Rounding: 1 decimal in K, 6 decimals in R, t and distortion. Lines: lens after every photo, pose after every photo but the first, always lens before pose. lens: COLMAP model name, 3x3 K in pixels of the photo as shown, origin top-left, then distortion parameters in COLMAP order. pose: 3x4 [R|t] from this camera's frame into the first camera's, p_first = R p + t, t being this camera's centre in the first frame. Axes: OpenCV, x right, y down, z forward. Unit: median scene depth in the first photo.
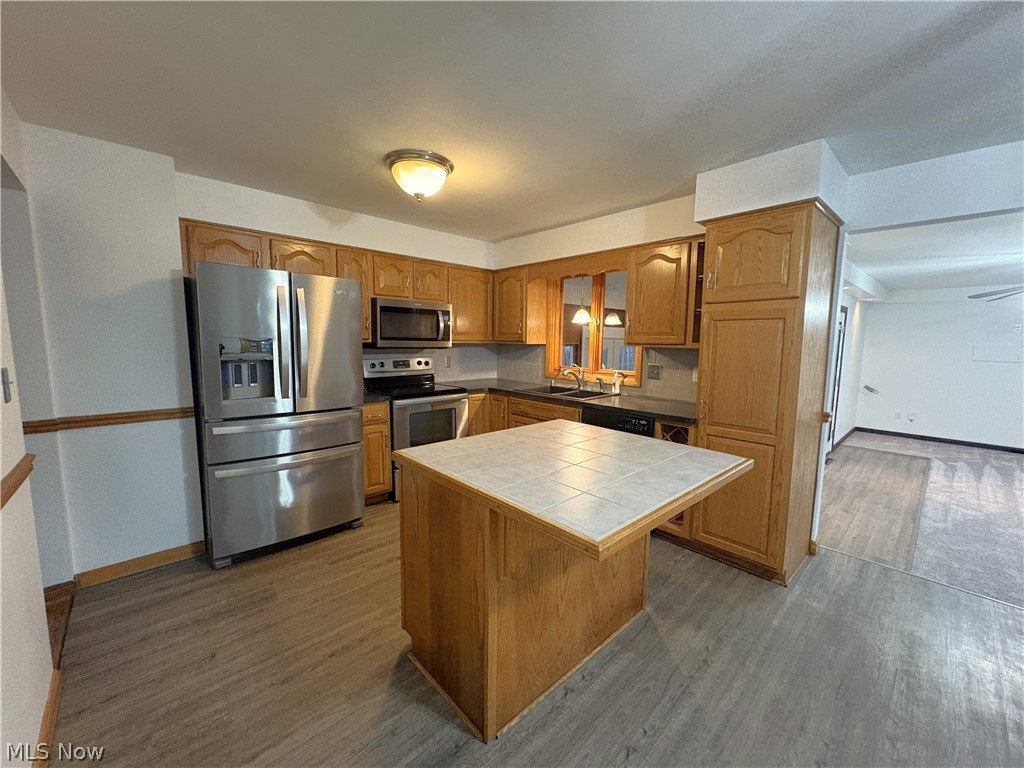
lens RADIAL K [[408.2, 0, 508.6], [0, 408.2, 385.4], [0, 0, 1]] dist [-0.001206, 0.000247]
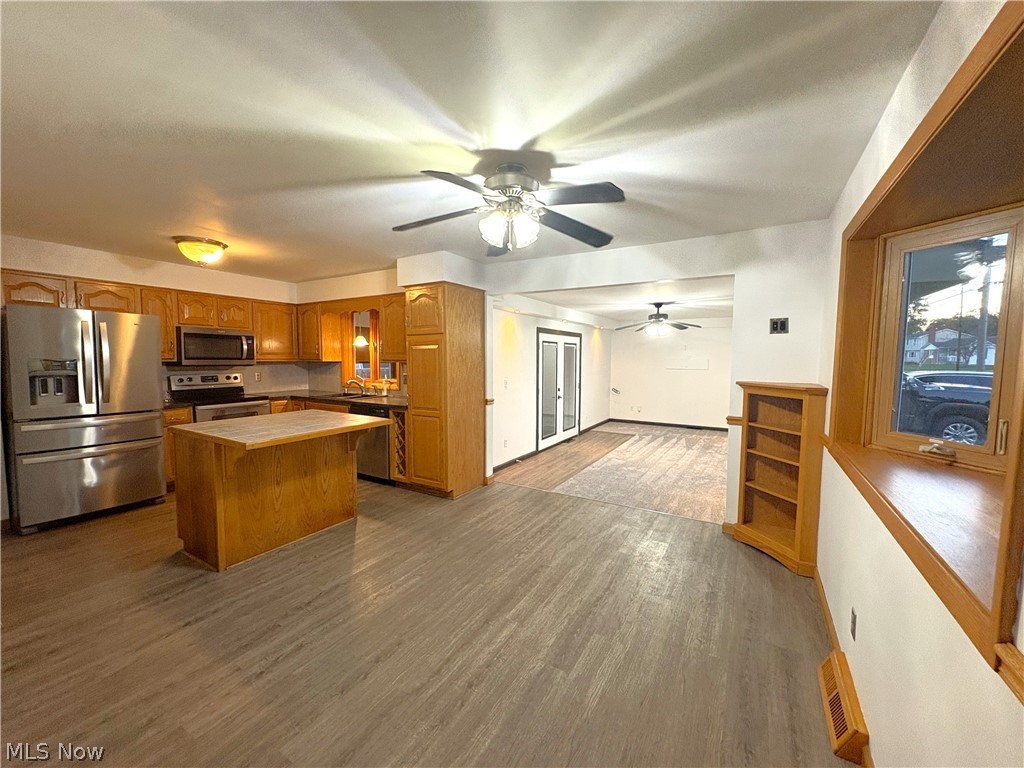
lens RADIAL K [[408.2, 0, 511.6], [0, 408.2, 384.1], [0, 0, 1]] dist [-0.001206, 0.000247]
pose [[0.957964, -0.027555, 0.285560, 0.285895], [0.040727, 0.998358, -0.040289, 0.055935], [-0.283981, 0.050226, 0.957513, -0.484464]]
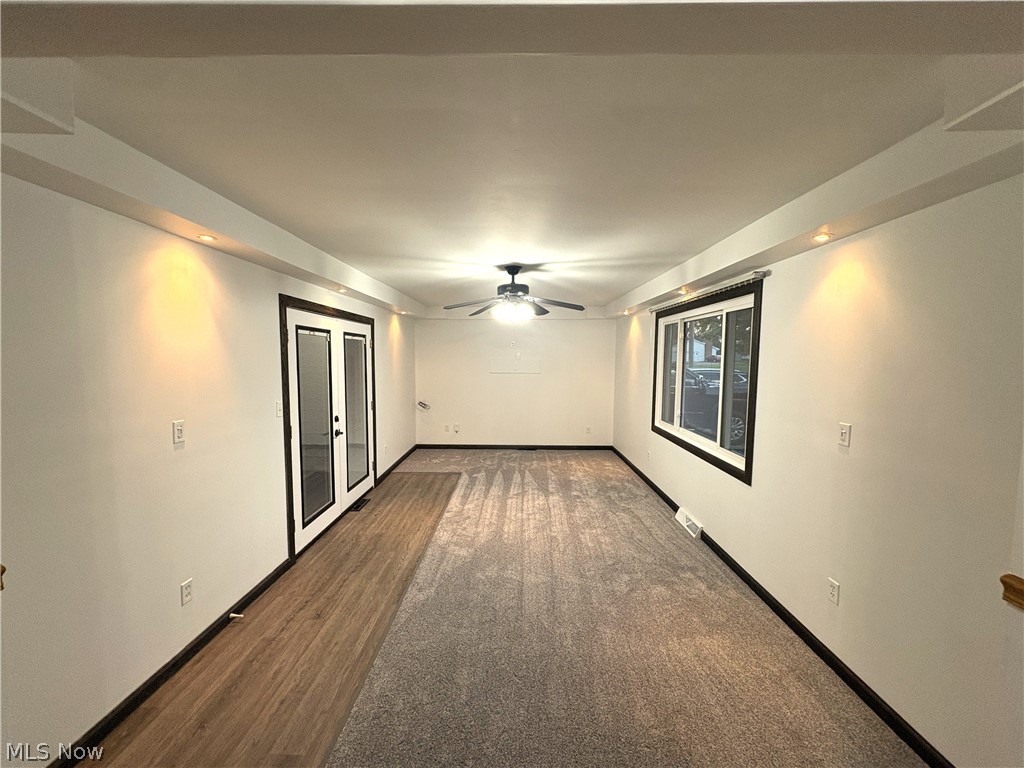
lens RADIAL K [[408.2, 0, 510.7], [0, 408.2, 385.2], [0, 0, 1]] dist [-0.001206, 0.000247]
pose [[0.689147, -0.061744, 0.721987, 0.638005], [0.089076, 0.996025, 0.000156, -0.039411], [-0.719126, 0.064205, 0.691907, 0.319321]]
